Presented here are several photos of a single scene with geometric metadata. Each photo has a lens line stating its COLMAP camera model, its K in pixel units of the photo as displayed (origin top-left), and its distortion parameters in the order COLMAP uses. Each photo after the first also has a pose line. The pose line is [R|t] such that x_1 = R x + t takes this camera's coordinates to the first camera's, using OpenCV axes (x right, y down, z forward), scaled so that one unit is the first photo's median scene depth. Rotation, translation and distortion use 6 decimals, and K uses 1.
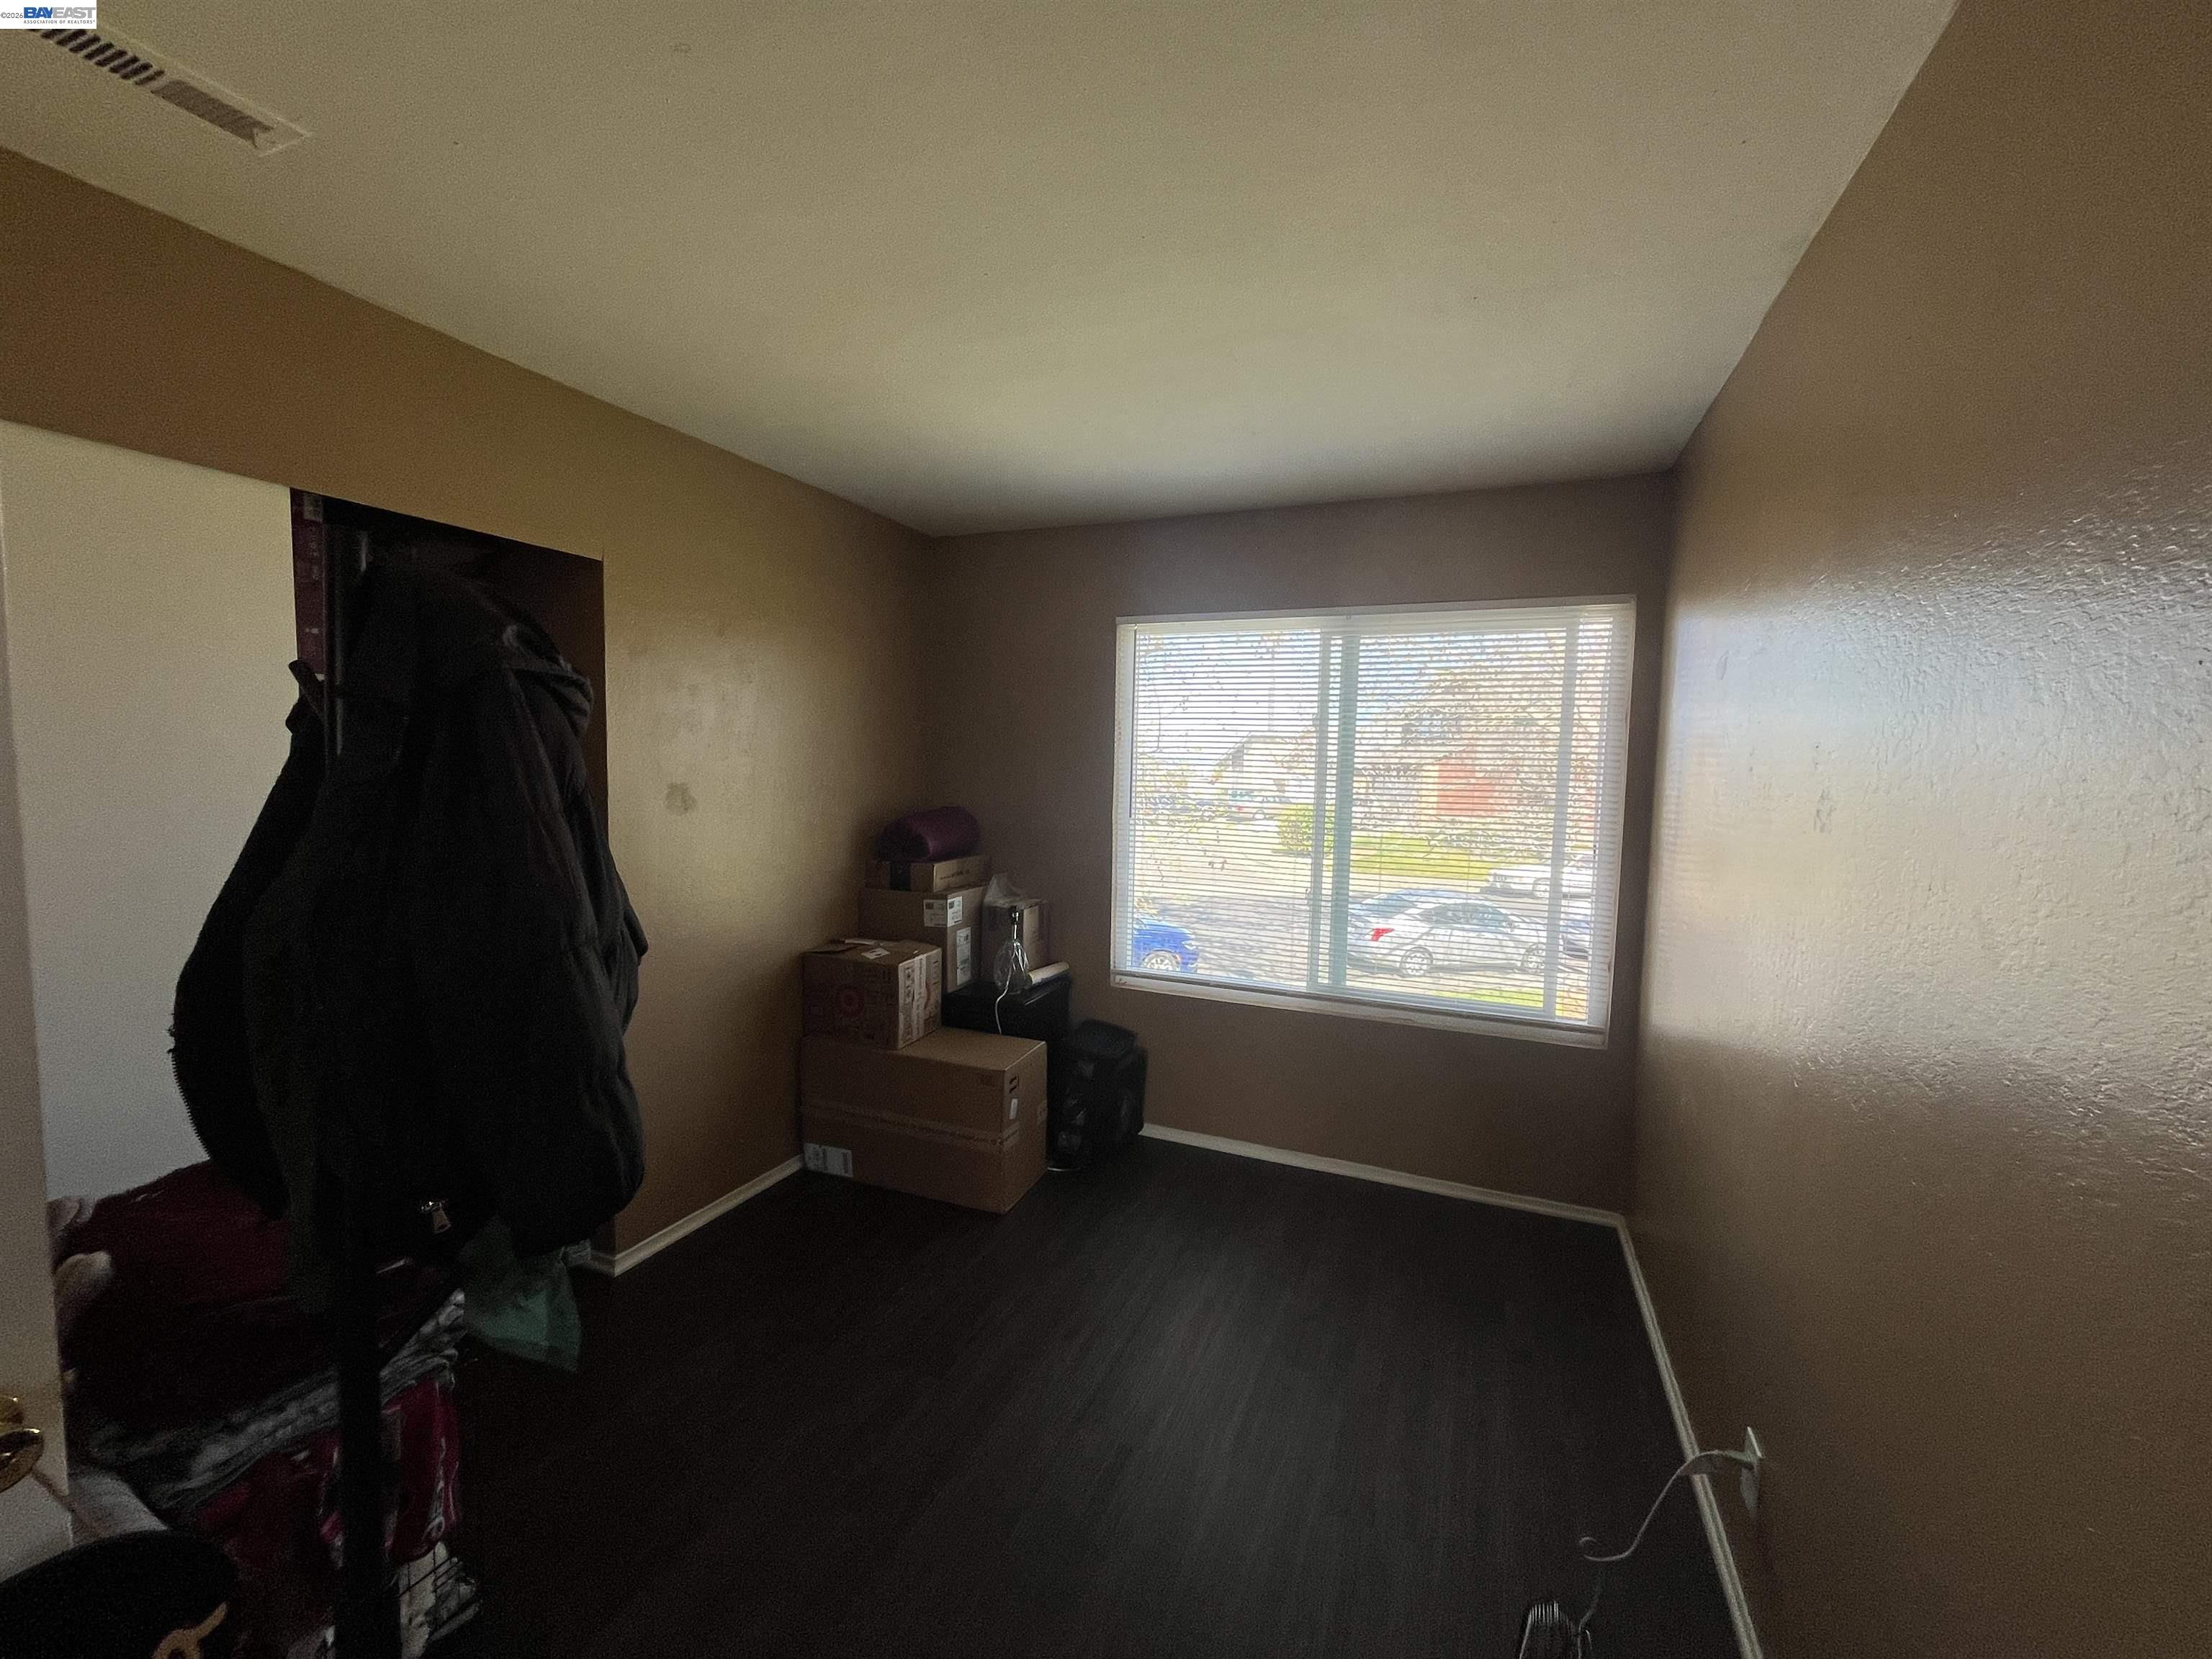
lens RADIAL K [[899.7, 0, 1114.8], [0, 899.7, 821.7], [0, 0, 1]] dist [-0.005859, 0.000546]
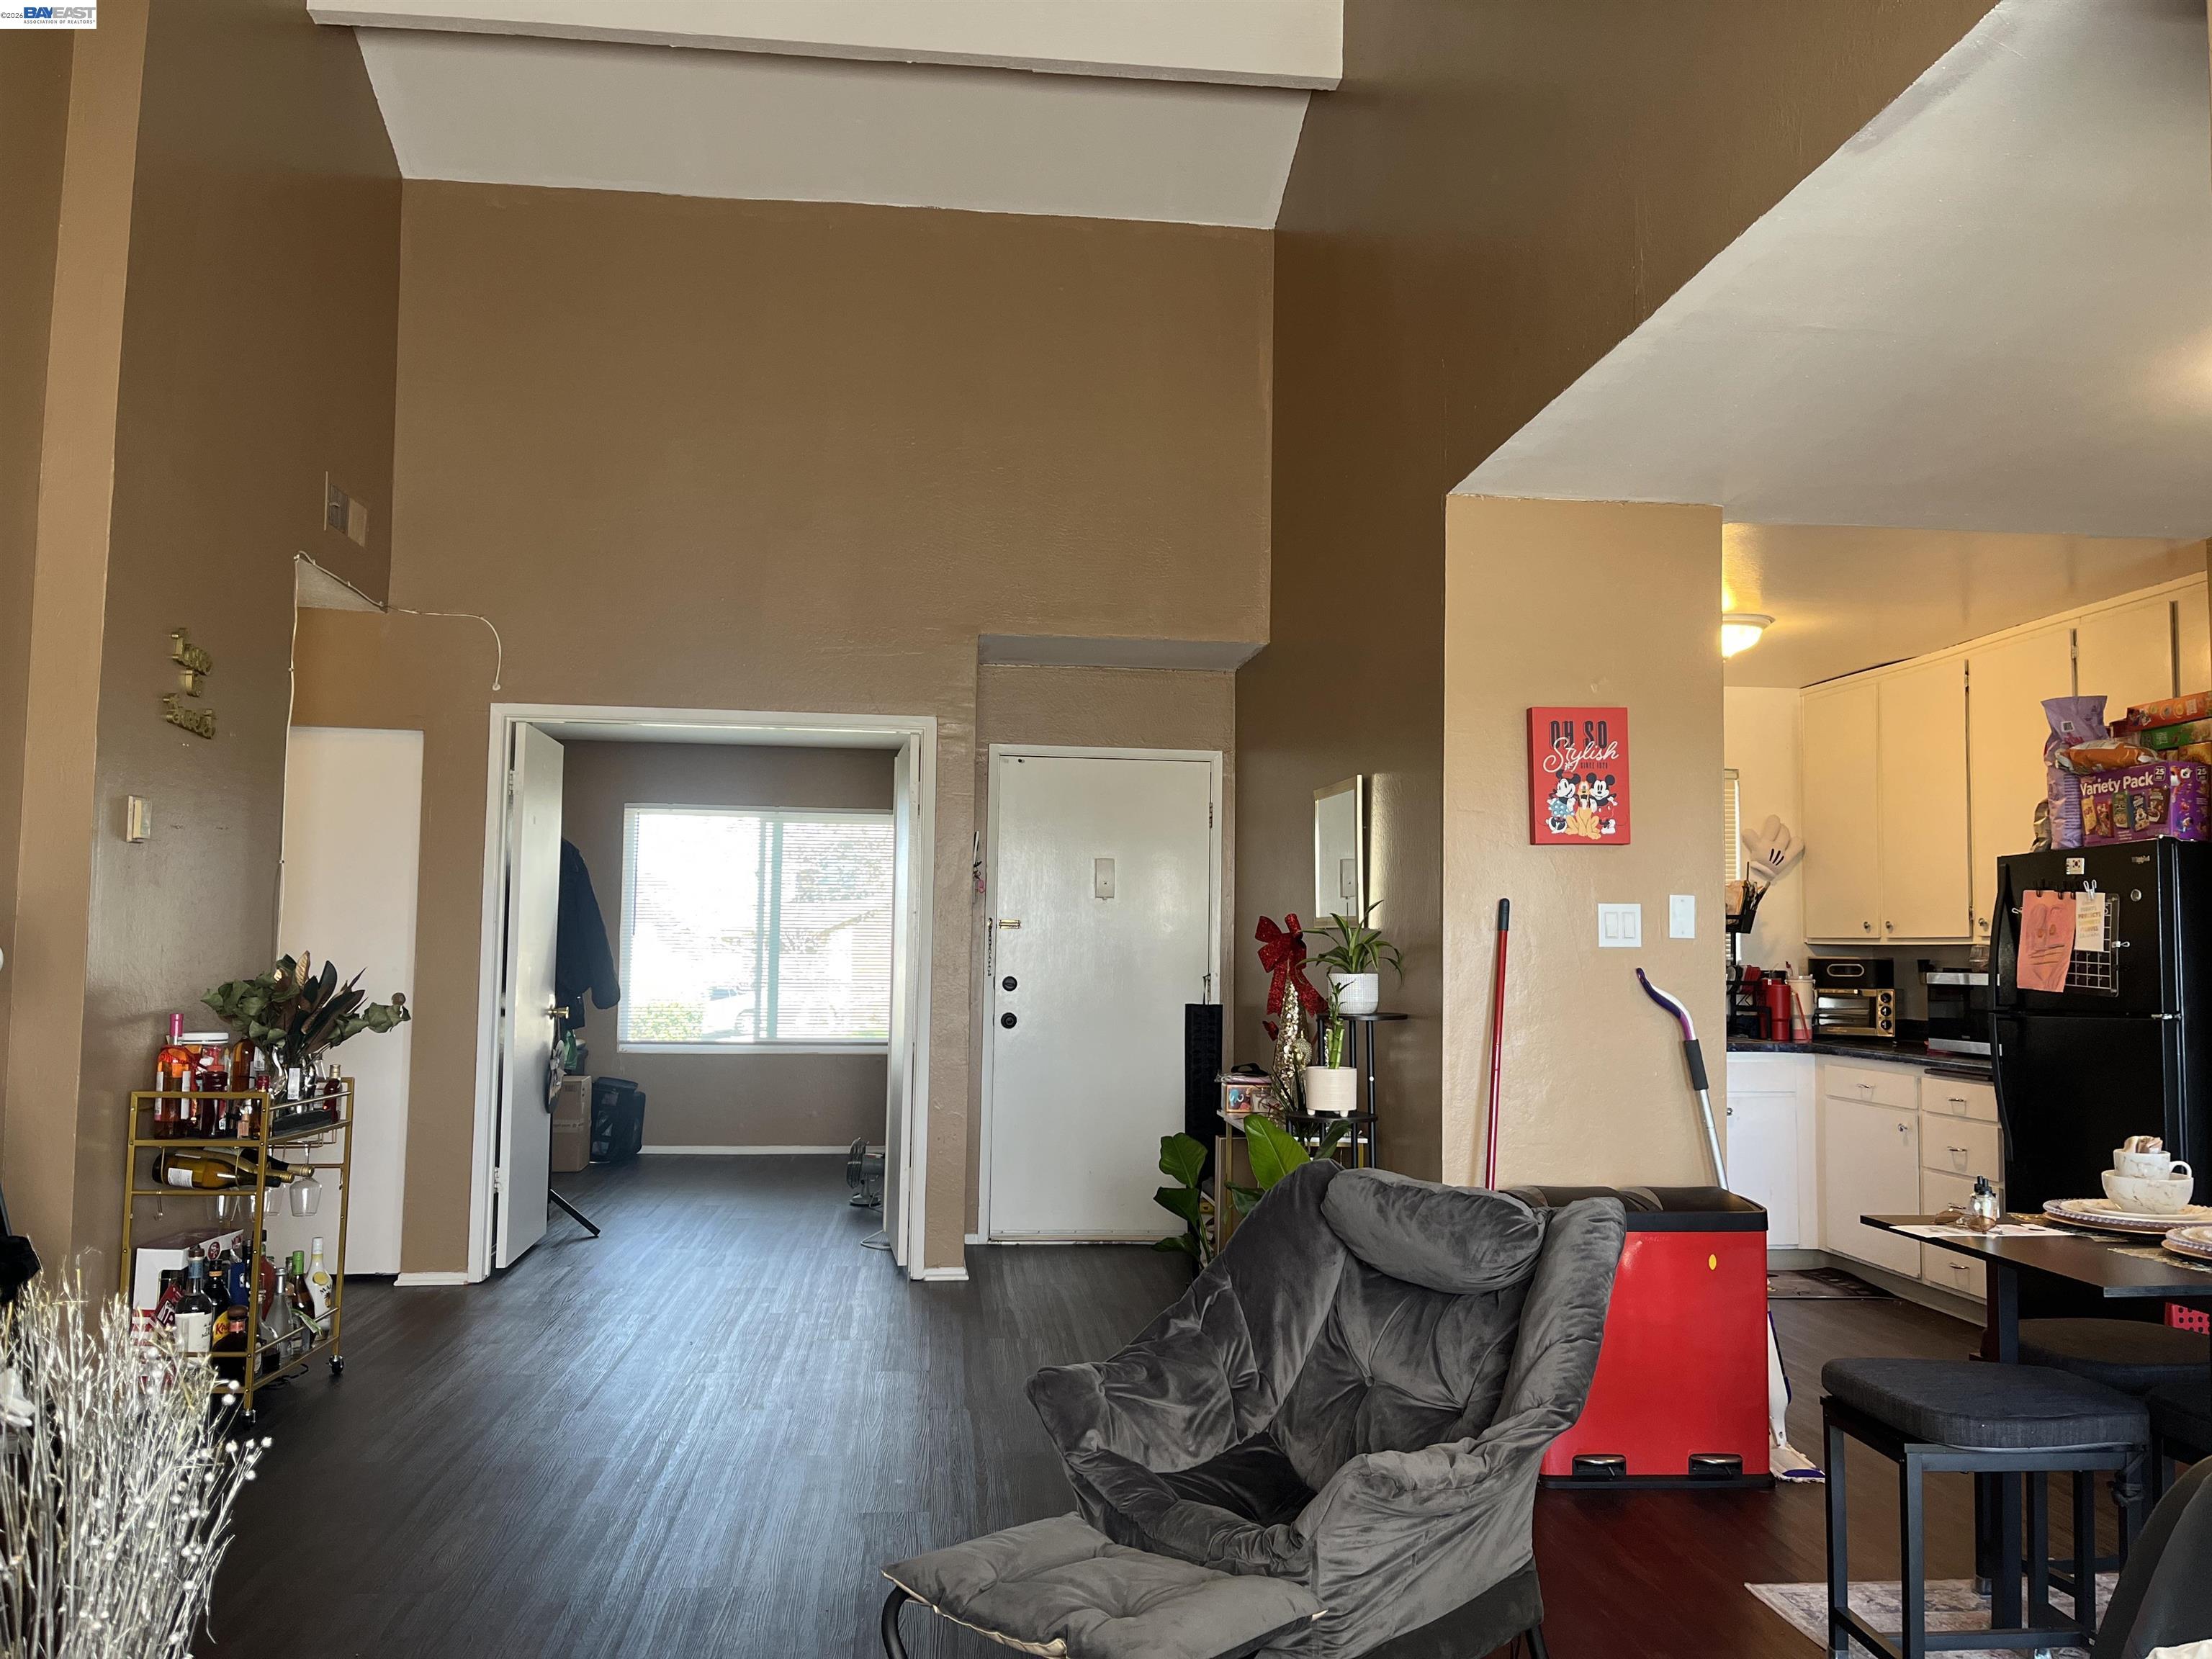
lens RADIAL K [[1682.8, 0, 1100.3], [0, 1682.8, 833.6], [0, 0, 1]] dist [0.011225, -0.001551]
pose [[0.885444, 0.025050, 0.464070, -0.629525], [0.035292, 0.992039, -0.120886, 0.202886], [-0.463404, 0.123416, 0.877511, -1.924348]]
